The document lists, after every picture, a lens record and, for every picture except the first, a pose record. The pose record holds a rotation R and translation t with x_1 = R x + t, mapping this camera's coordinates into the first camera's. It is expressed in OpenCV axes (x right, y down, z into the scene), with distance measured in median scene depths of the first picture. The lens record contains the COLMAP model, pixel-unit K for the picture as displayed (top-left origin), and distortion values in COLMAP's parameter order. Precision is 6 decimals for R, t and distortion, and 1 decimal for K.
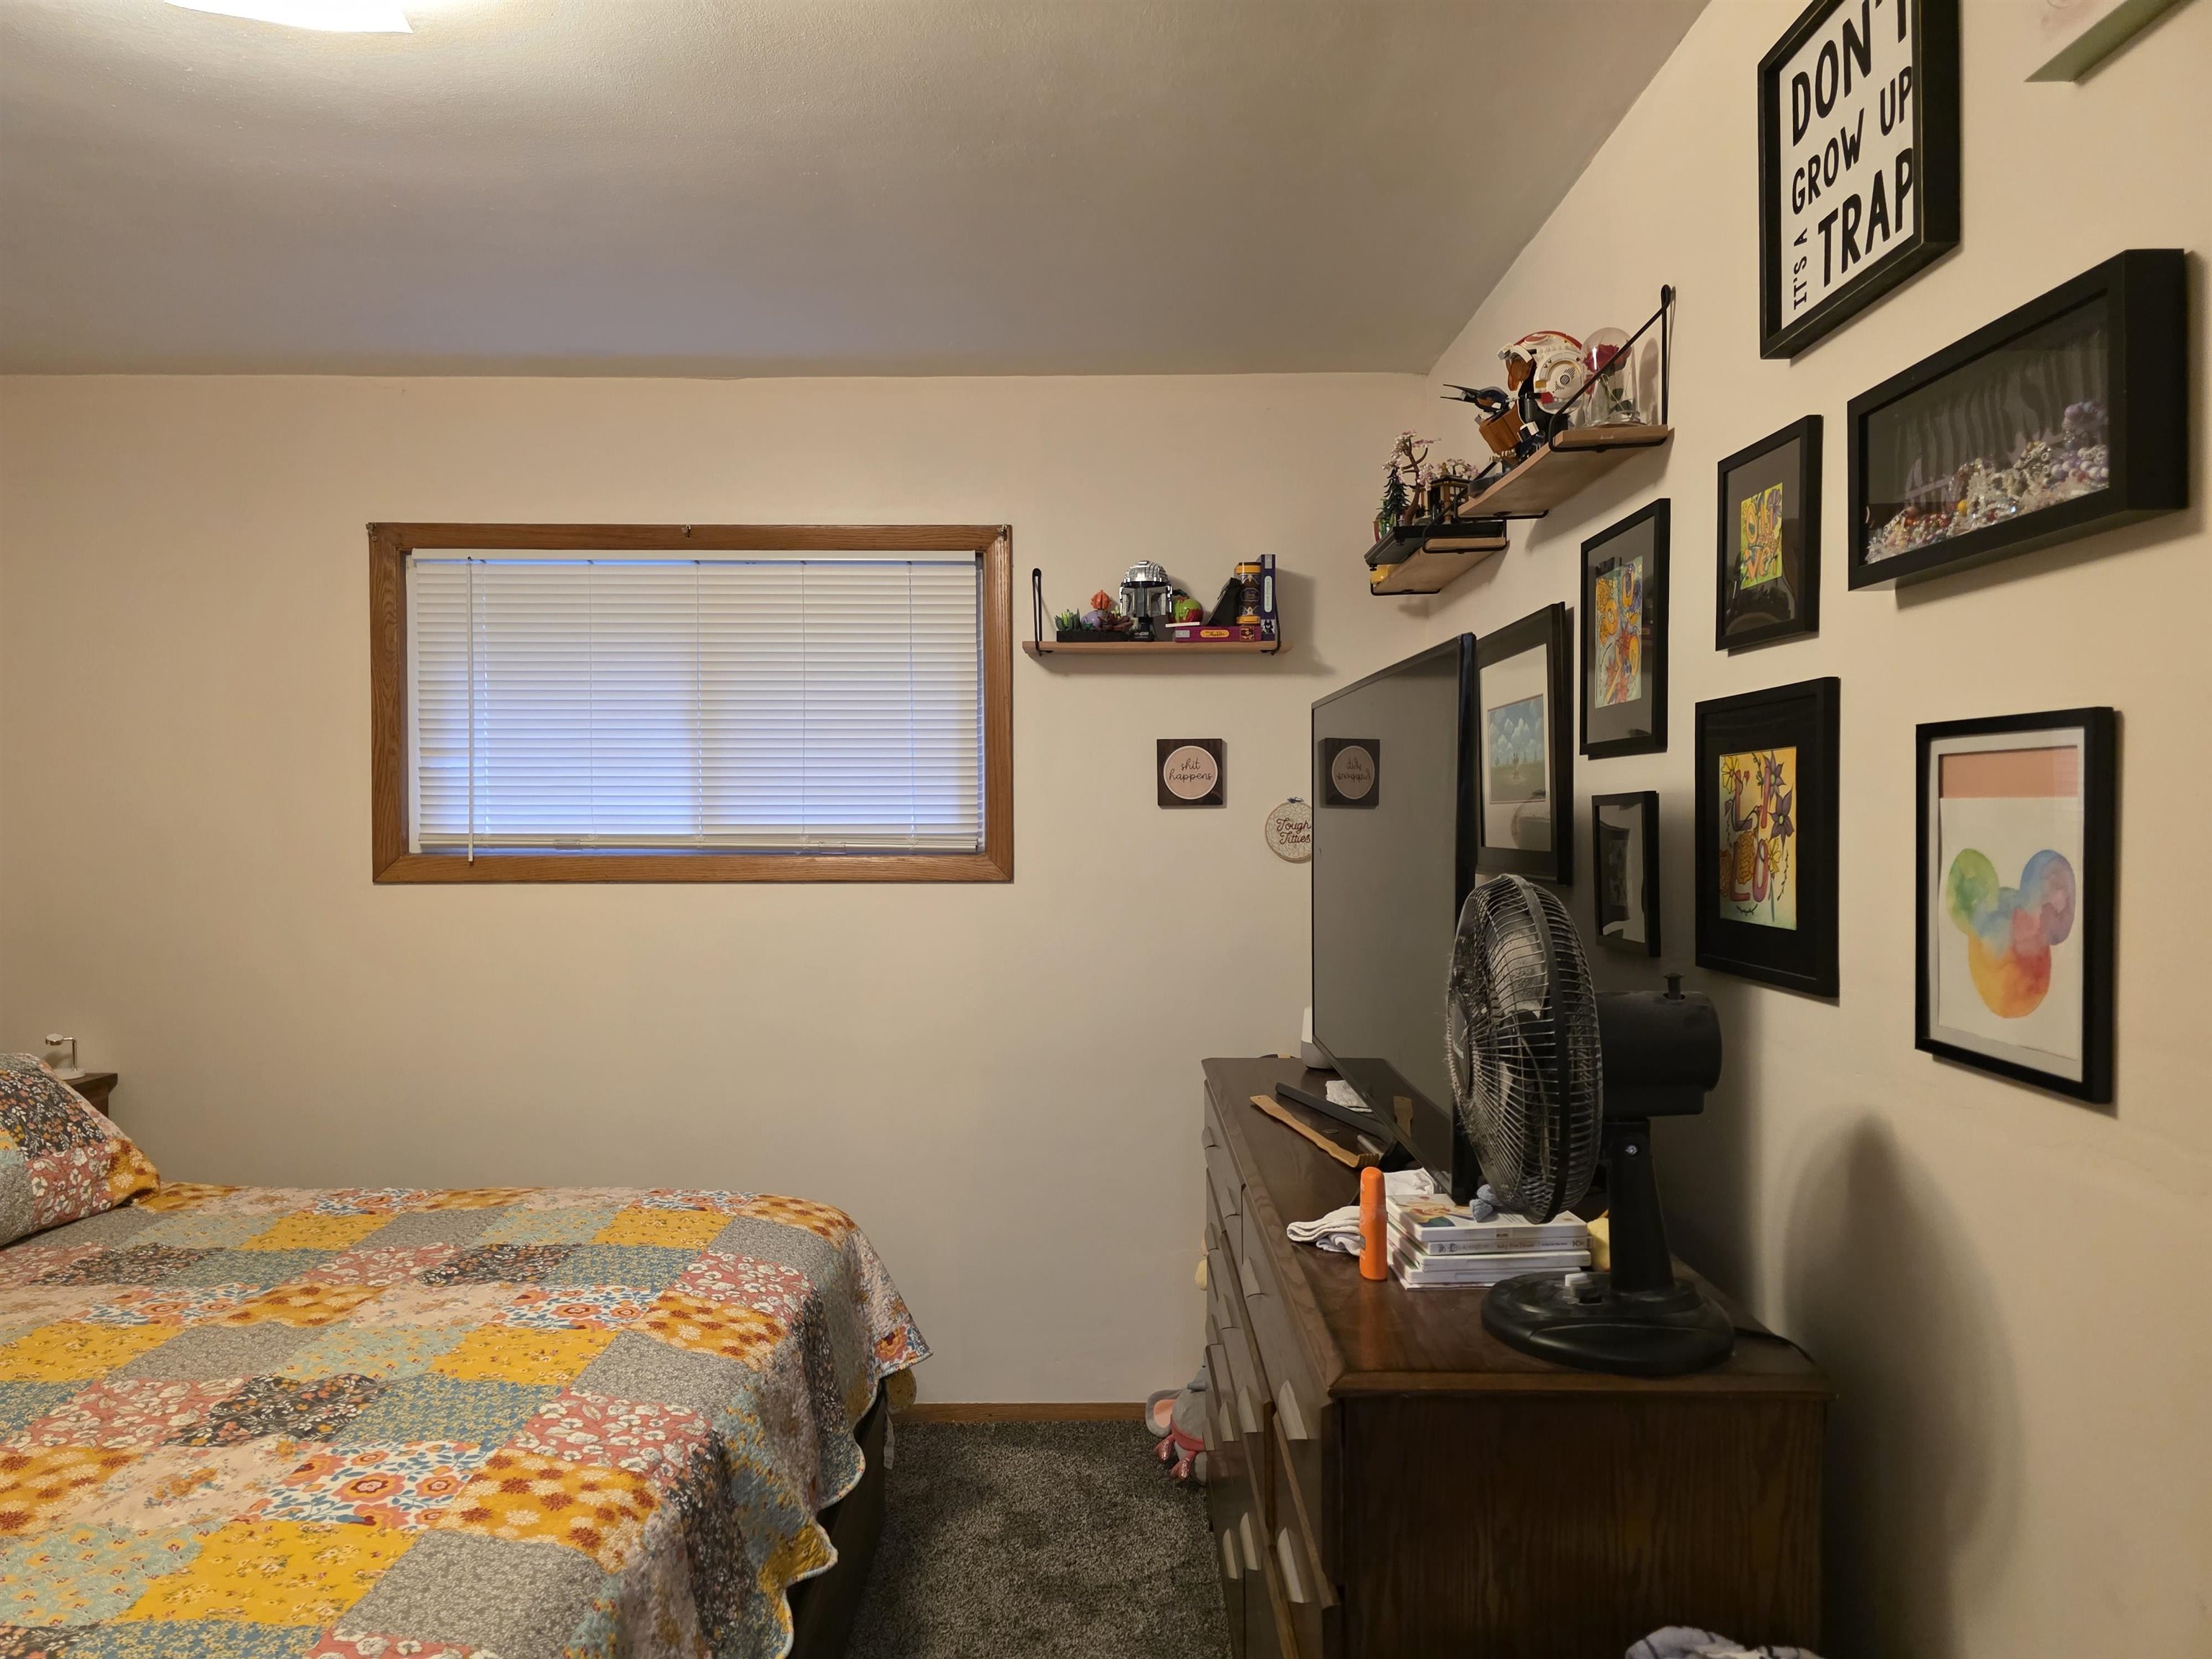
lens RADIAL K [[1498.4, 0, 1112.4], [0, 1498.4, 849.8], [0, 0, 1]] dist [0.064397, -0.055909]
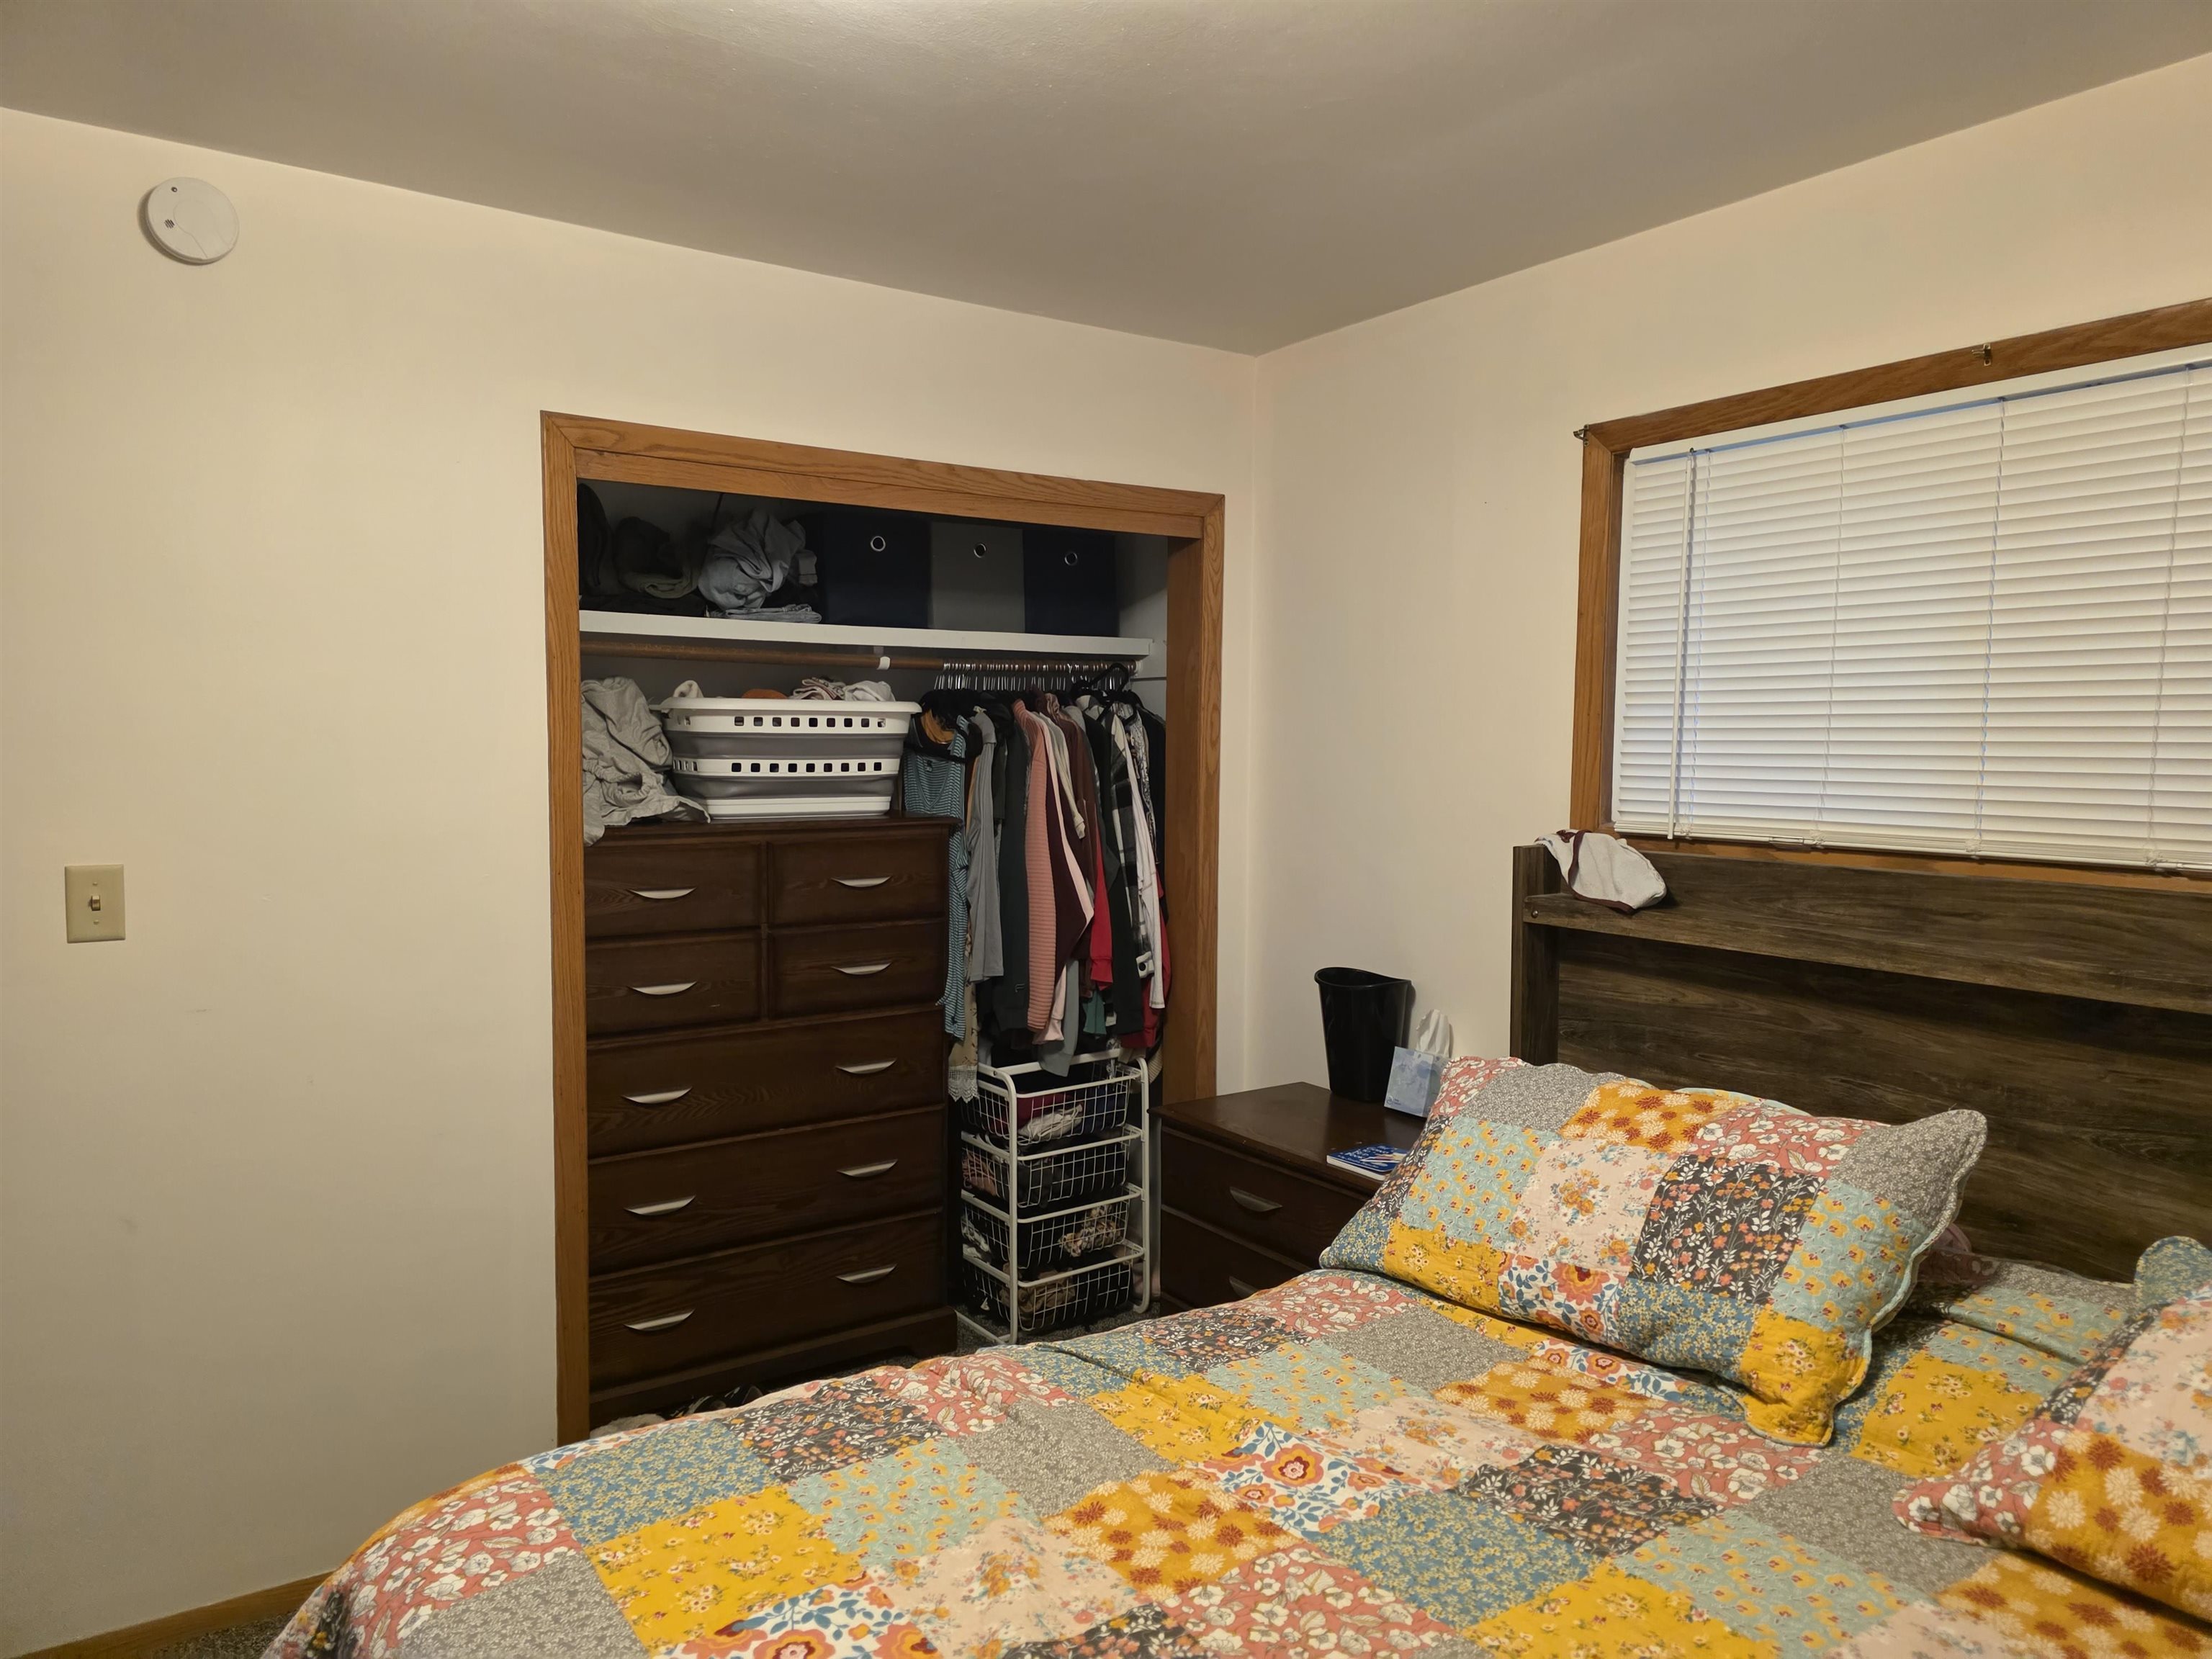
lens RADIAL K [[1498.4, 0, 1112.4], [0, 1498.4, 849.8], [0, 0, 1]] dist [0.064397, -0.055909]
pose [[-0.820178, 0.031830, -0.571222, -0.138600], [-0.027687, 0.995073, 0.095201, -0.058462], [0.571438, 0.093897, -0.815256, 1.280406]]
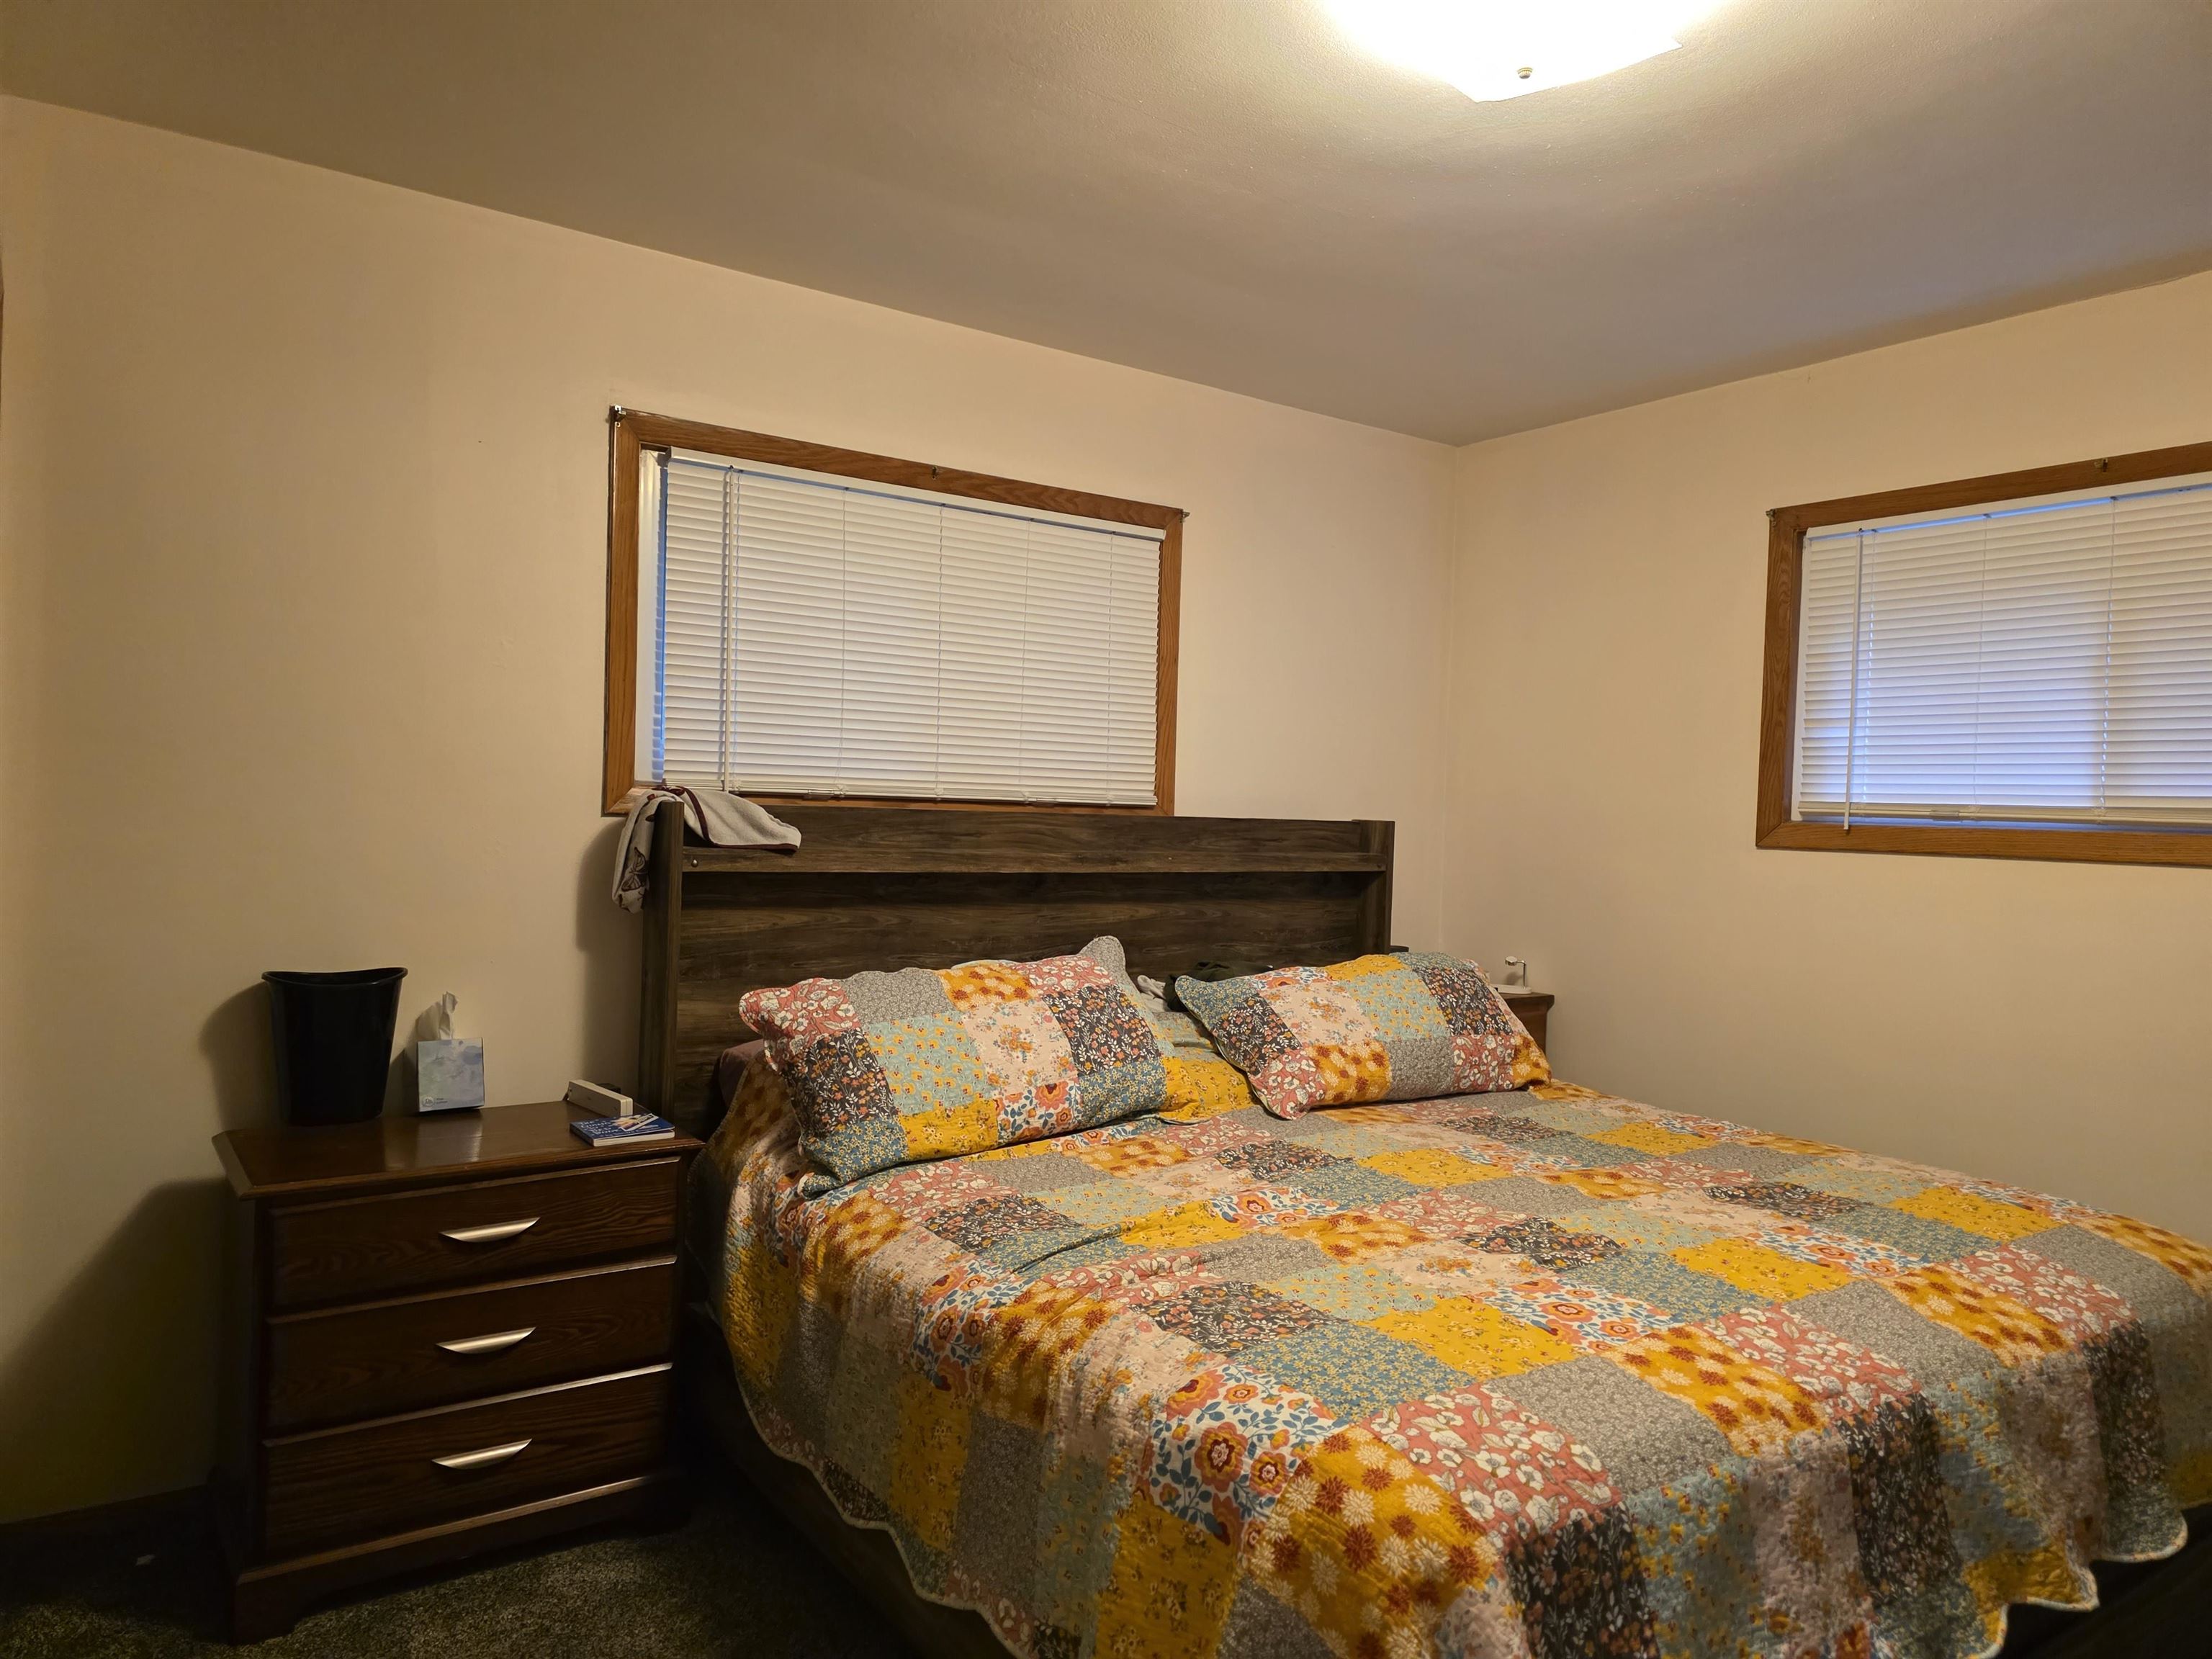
lens RADIAL K [[1498.4, 0, 1112.4], [0, 1498.4, 849.8], [0, 0, 1]] dist [0.064397, -0.055909]
pose [[0.576427, 0.041610, -0.816088, 0.187019], [-0.051774, 0.998556, 0.014344, 0.048902], [0.815507, 0.033984, 0.577749, 0.021017]]
